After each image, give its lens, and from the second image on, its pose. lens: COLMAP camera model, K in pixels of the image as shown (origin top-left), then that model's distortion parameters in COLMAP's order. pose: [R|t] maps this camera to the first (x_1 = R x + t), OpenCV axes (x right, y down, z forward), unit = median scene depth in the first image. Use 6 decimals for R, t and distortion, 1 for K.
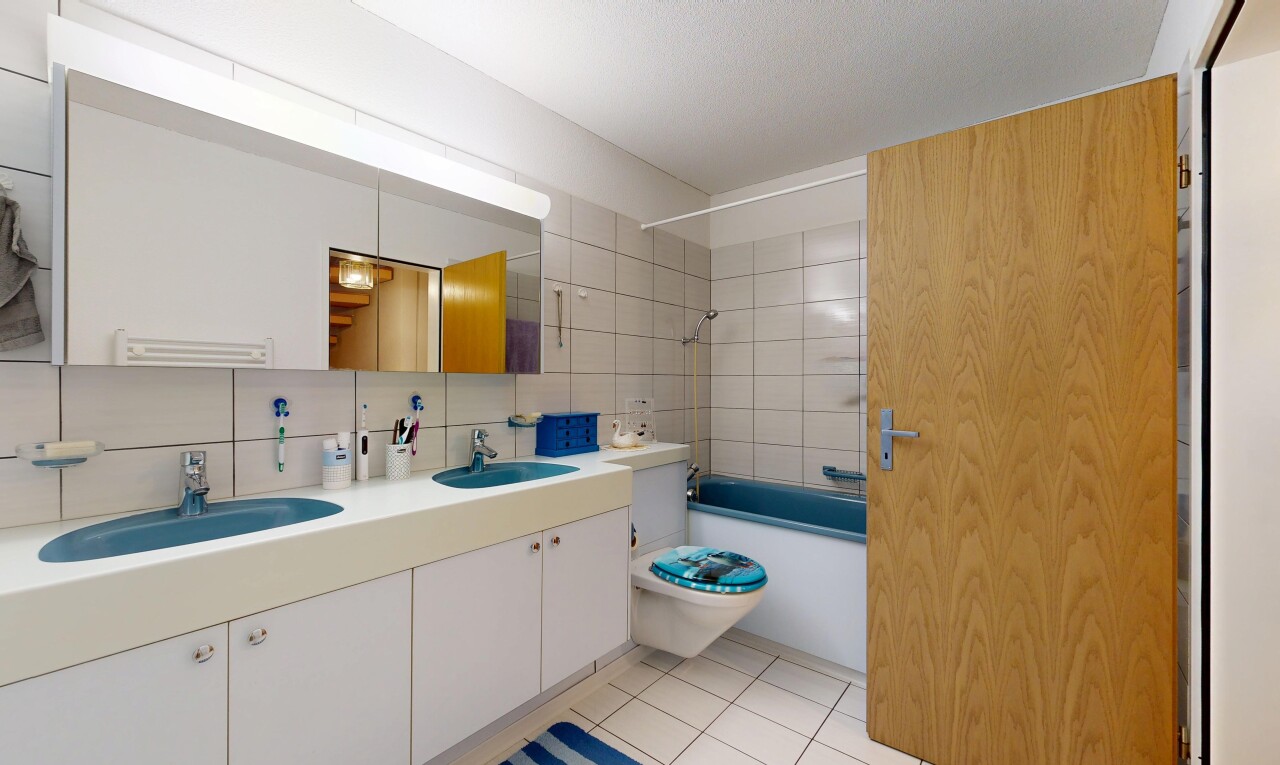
lens RADIAL K [[498.6, 0, 641.1], [0, 498.6, 384.4], [0, 0, 1]] dist [0.003022, 0.000209]
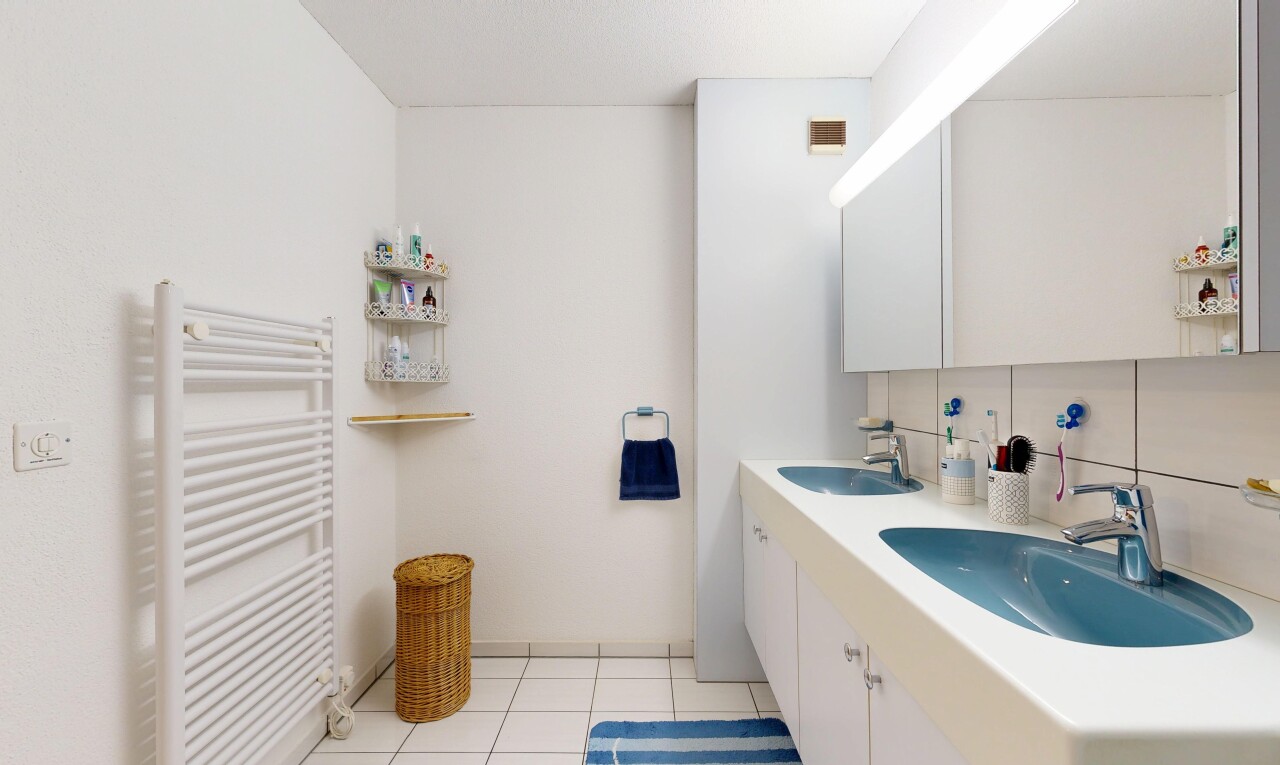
lens RADIAL K [[498.6, 0, 641.1], [0, 498.6, 384.4], [0, 0, 1]] dist [0.003022, 0.000209]
pose [[0.777144, -0.011648, 0.629215, -0.981889], [0.009721, 0.999932, 0.006505, -0.010366], [-0.629248, 0.001061, 0.777204, 0.306317]]
